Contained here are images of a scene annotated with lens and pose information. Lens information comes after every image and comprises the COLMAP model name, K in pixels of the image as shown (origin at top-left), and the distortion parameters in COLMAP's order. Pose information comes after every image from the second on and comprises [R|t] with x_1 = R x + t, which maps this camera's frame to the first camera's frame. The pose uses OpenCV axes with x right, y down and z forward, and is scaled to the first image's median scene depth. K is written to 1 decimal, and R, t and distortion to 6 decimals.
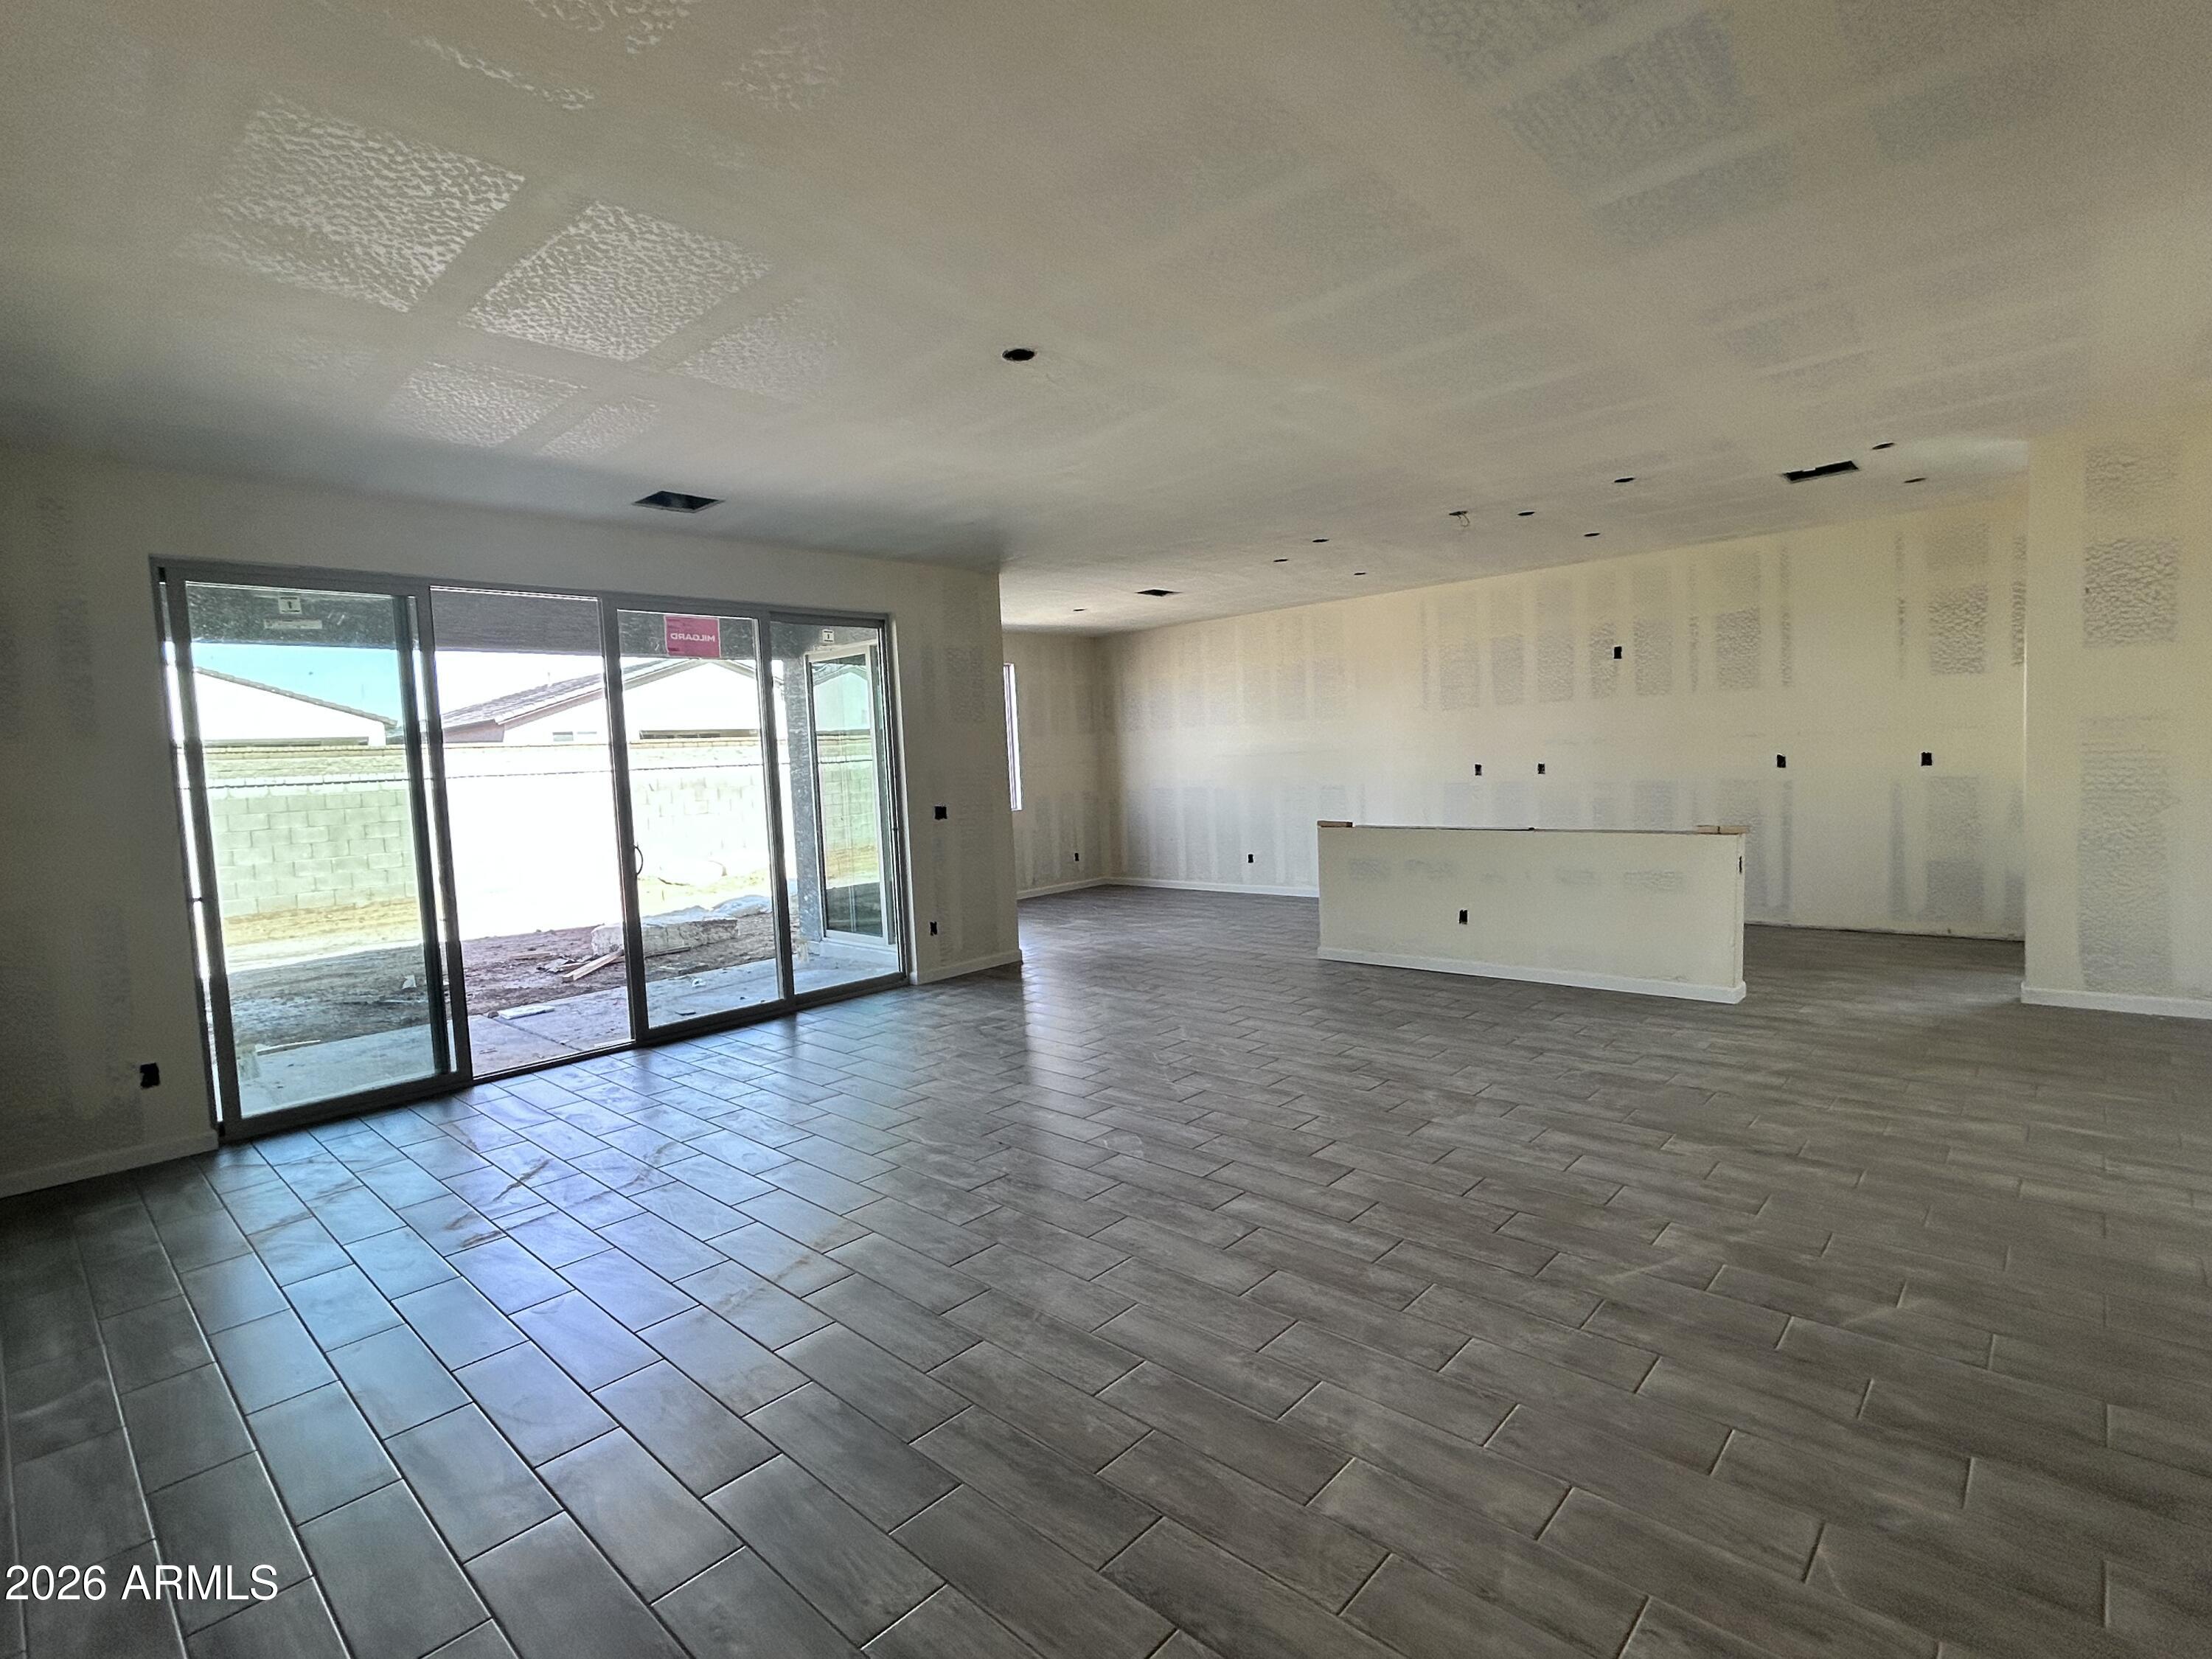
lens RADIAL K [[1063.1, 0, 1100.6], [0, 1063.1, 838.7], [0, 0, 1]] dist [0.002344, -0.000541]
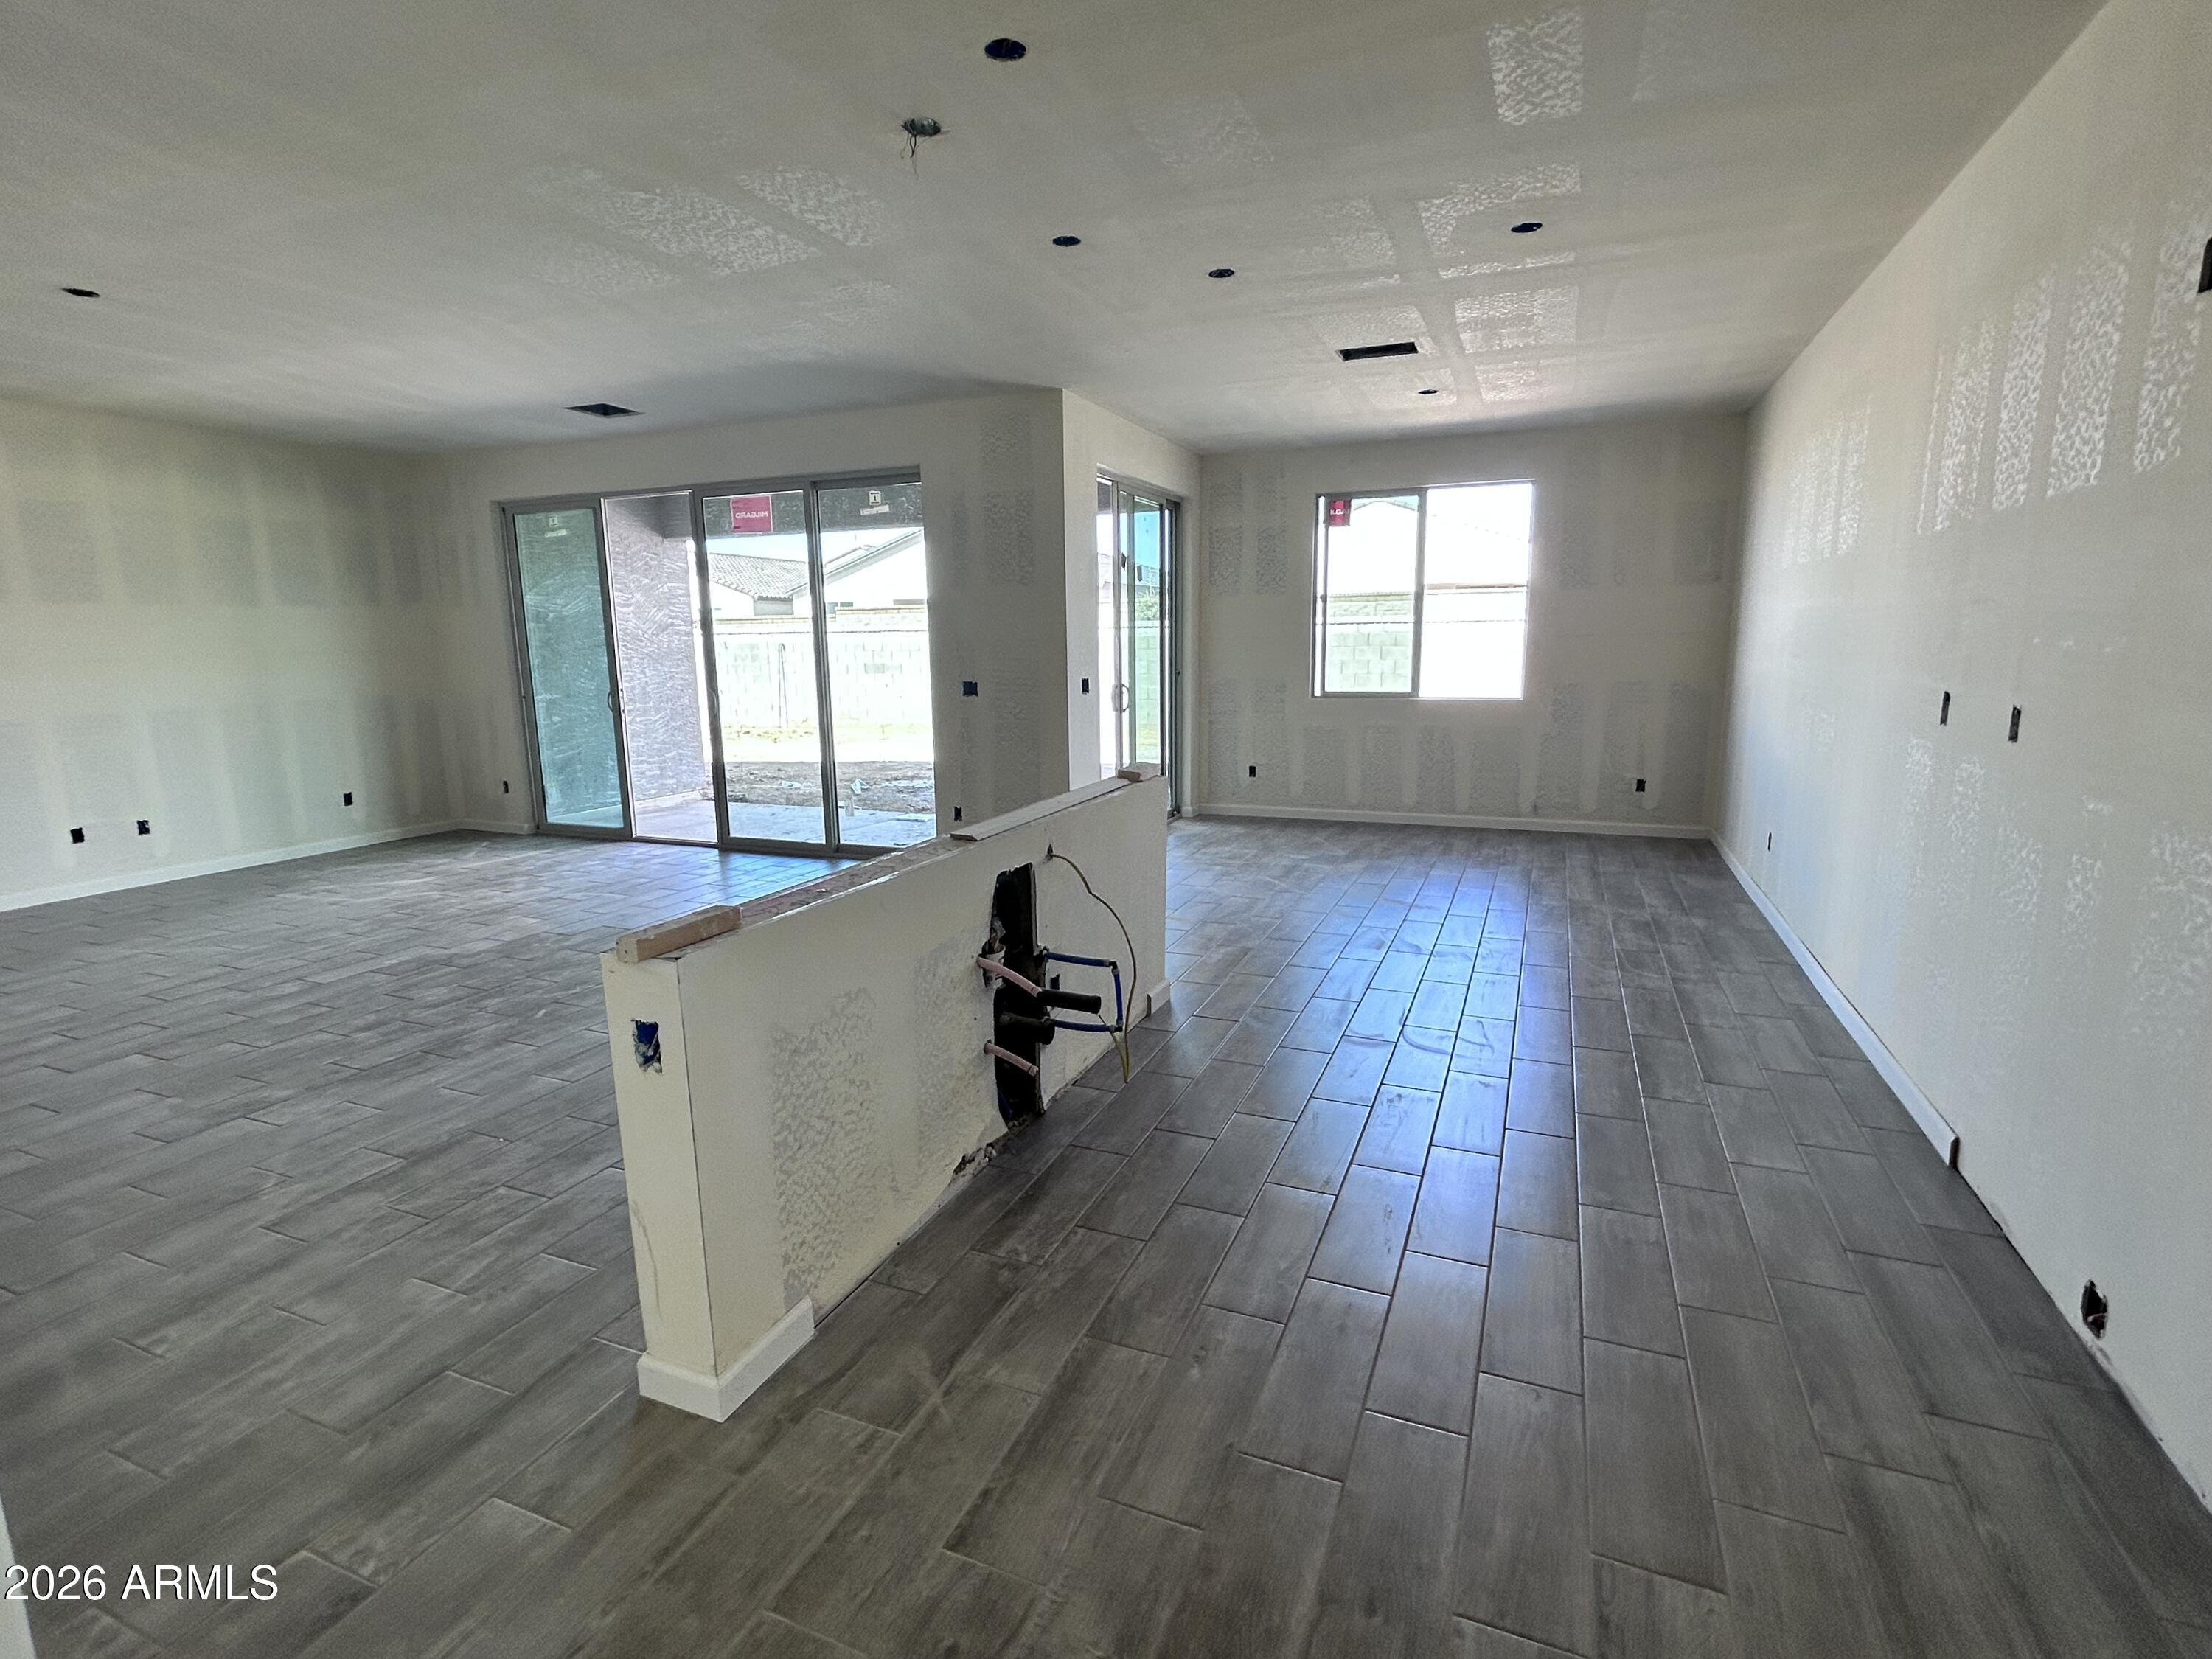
lens RADIAL K [[1063.1, 0, 1108.3], [0, 1063.1, 833.5], [0, 0, 1]] dist [0.002344, -0.000541]
pose [[0.348508, 0.209434, -0.913608, 1.070507], [-0.075405, 0.977822, 0.195391, -0.129188], [0.934268, 0.000795, 0.356571, 1.156428]]
